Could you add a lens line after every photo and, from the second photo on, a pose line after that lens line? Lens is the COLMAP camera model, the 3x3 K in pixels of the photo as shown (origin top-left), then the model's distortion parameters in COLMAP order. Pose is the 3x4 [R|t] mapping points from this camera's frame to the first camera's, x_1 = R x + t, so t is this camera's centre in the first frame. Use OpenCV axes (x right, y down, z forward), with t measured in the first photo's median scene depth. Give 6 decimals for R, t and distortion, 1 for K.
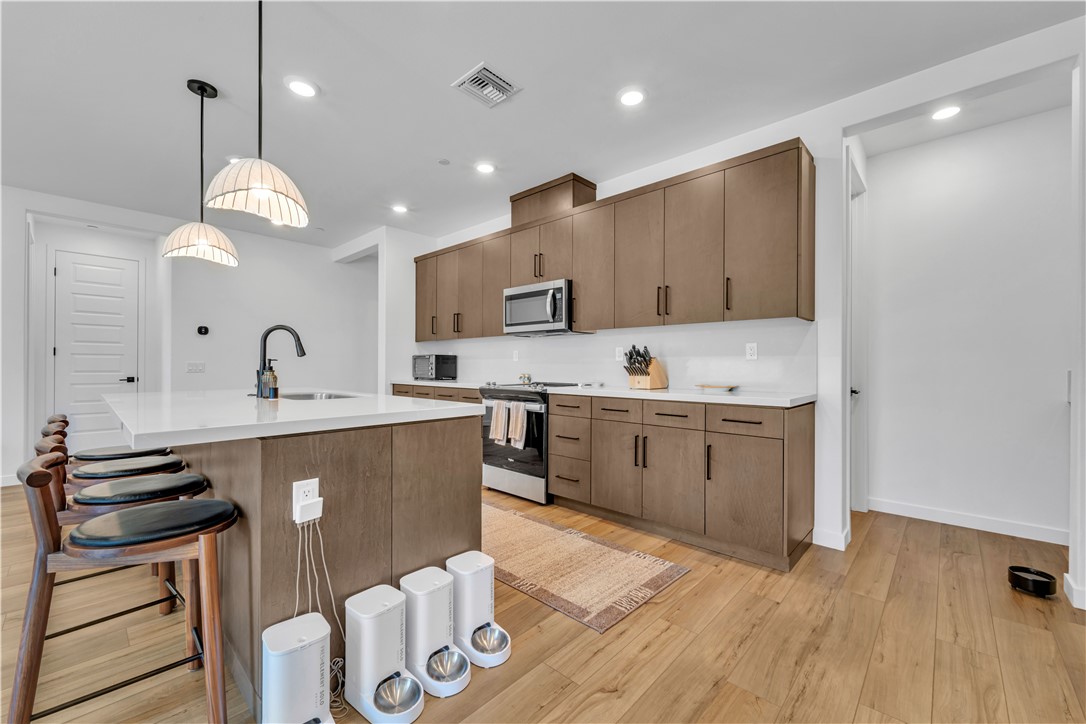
lens RADIAL K [[441.5, 0, 540.3], [0, 441.5, 365.3], [0, 0, 1]] dist [0.013963, 0.000130]
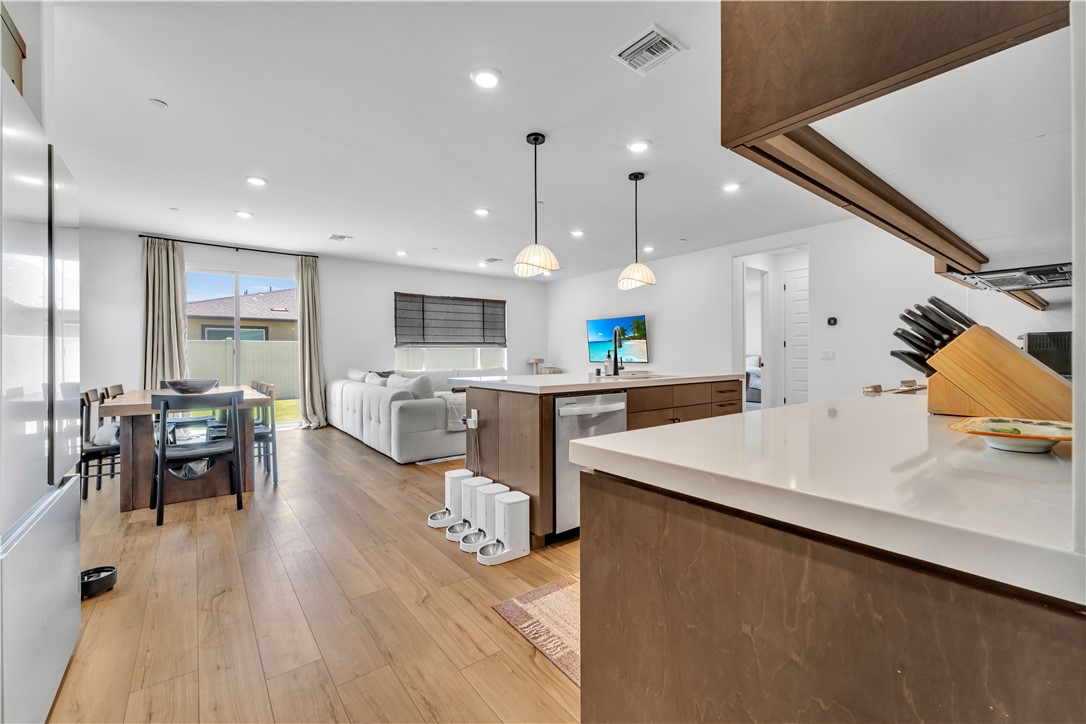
lens RADIAL K [[441.5, 0, 541.6], [0, 441.5, 356.8], [0, 0, 1]] dist [0.013963, 0.000130]
pose [[-0.159473, 0.002334, -0.987200, 1.237395], [0.006087, 0.999981, 0.001381, 0.007598], [0.987184, -0.005789, -0.159484, 1.372514]]
